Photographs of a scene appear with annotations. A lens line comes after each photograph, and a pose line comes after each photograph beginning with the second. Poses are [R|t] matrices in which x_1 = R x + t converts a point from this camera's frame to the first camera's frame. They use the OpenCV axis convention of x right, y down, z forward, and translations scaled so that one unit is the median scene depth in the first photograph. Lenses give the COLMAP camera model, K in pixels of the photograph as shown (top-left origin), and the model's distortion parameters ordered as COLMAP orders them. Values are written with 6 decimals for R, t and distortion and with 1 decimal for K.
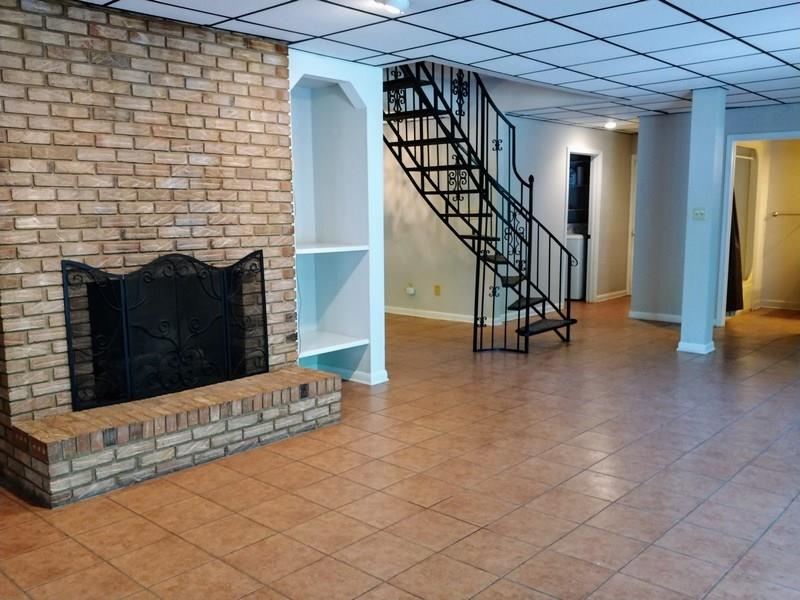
lens RADIAL K [[728.6, 0, 412.2], [0, 728.6, 280.2], [0, 0, 1]] dist [0.008582, 0.000000]
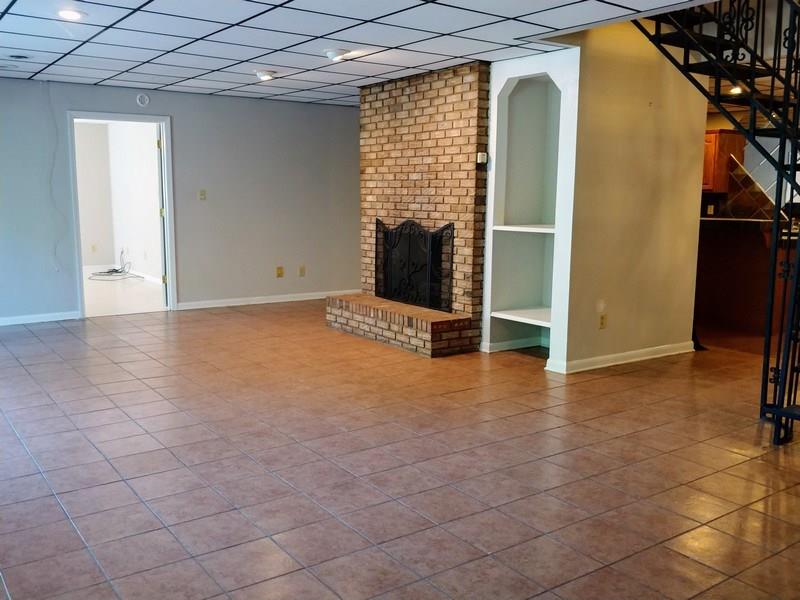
lens RADIAL K [[728.6, 0, 400.0], [0, 728.6, 301.5], [0, 0, 1]] dist [0.008582, 0.000000]
pose [[-0.211241, 0.151332, -0.965648, 1.259170], [-0.101263, 0.979237, 0.175613, -0.138536], [0.972174, 0.134881, -0.191530, 1.287002]]
